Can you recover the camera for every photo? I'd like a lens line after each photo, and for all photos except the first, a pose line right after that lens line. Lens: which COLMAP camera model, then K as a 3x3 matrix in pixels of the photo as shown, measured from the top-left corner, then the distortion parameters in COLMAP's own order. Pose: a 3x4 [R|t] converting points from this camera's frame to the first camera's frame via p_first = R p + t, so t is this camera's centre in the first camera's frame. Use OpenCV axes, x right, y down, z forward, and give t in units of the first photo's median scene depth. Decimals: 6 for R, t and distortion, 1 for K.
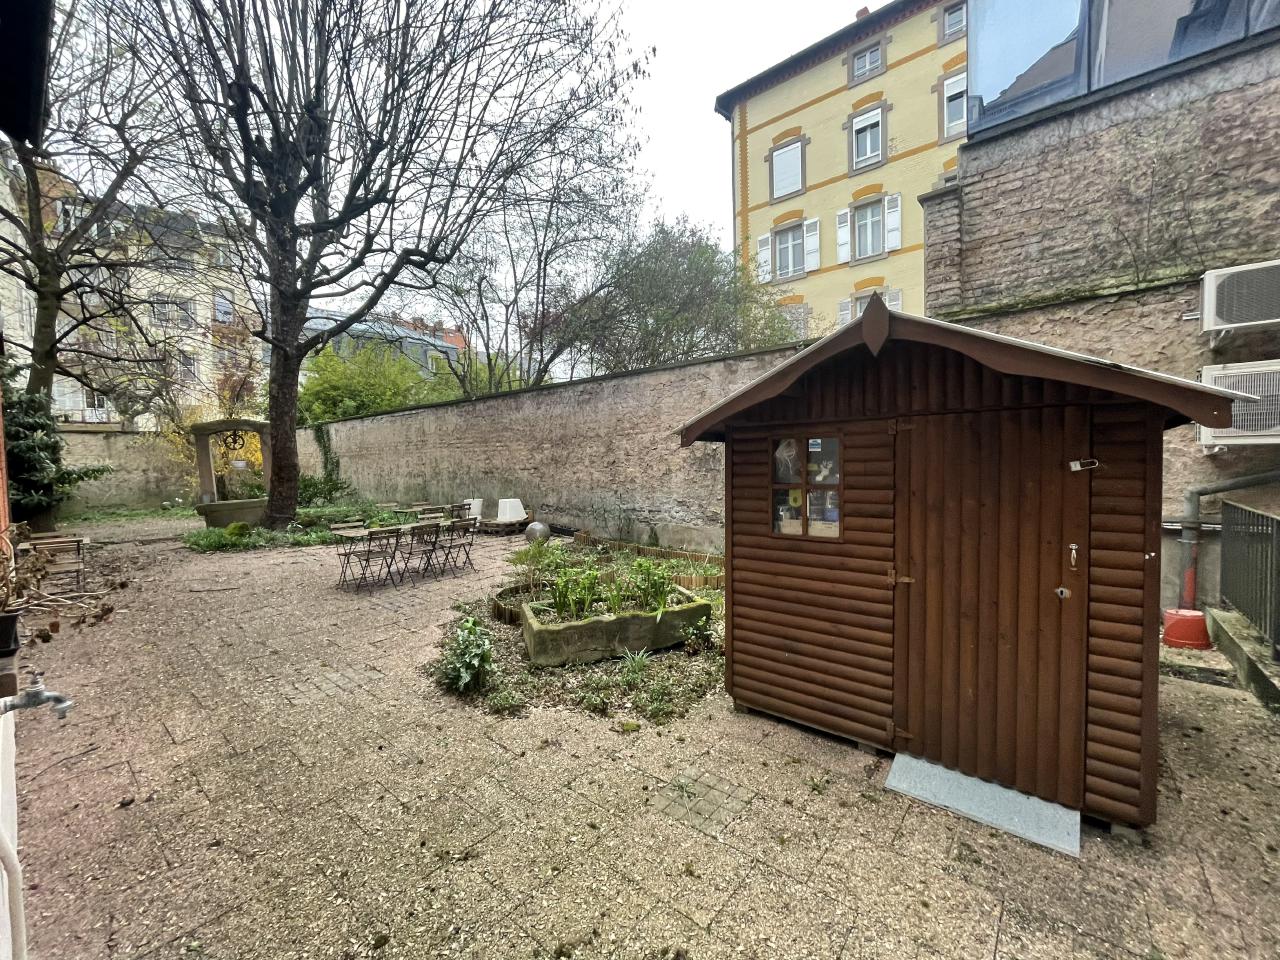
lens RADIAL K [[519.6, 0, 640.0], [0, 519.6, 480.0], [0, 0, 1]] dist [0.000057, -0.000463]
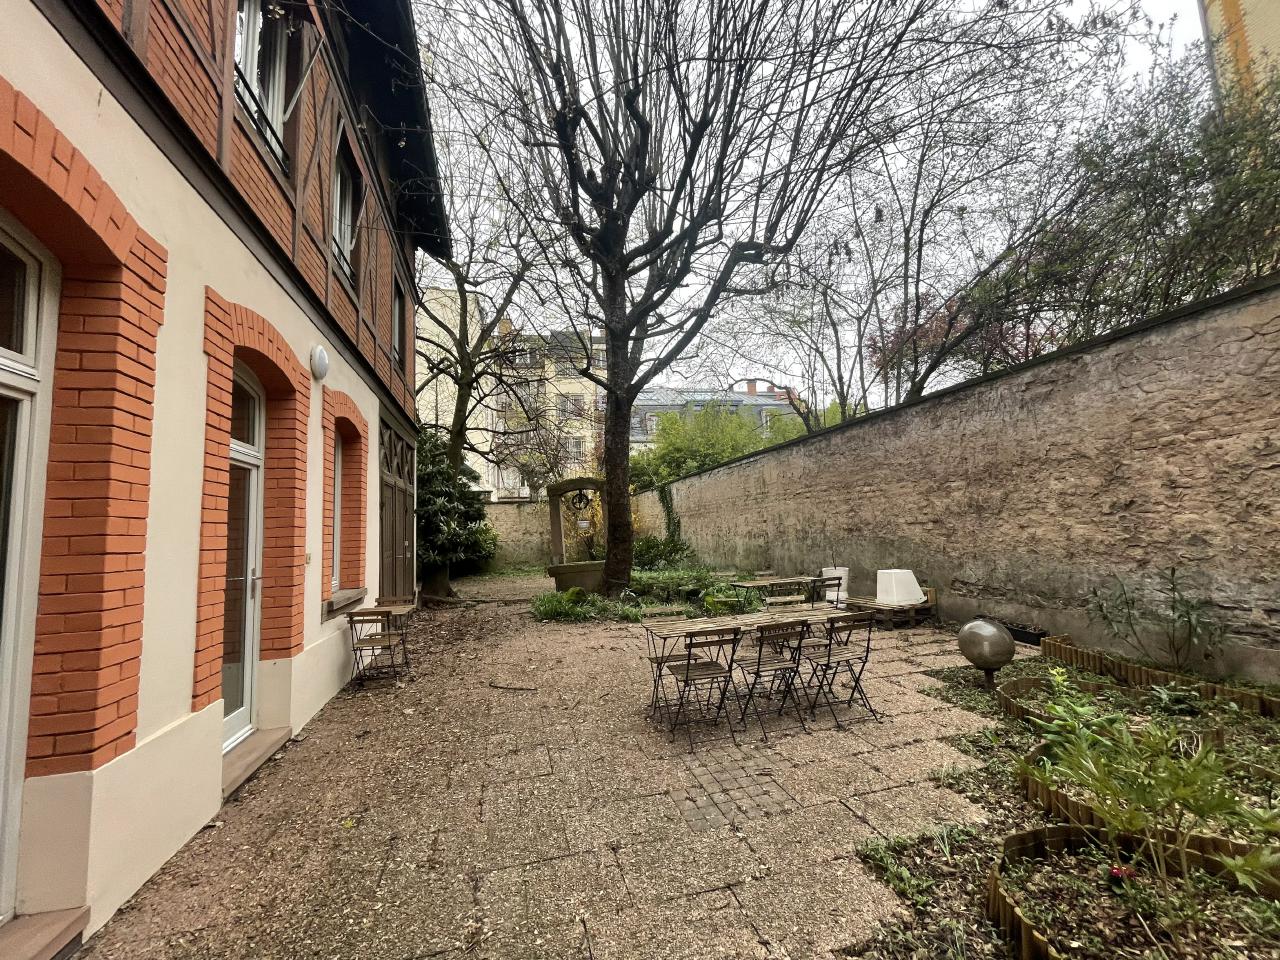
lens RADIAL K [[519.6, 0, 640.0], [0, 519.6, 480.0], [0, 0, 1]] dist [0.000057, -0.000463]
pose [[0.813217, -0.069165, -0.577836, -0.135414], [0.000958, 0.993070, -0.117518, 0.001495], [0.581960, 0.095014, 0.807648, 0.298008]]
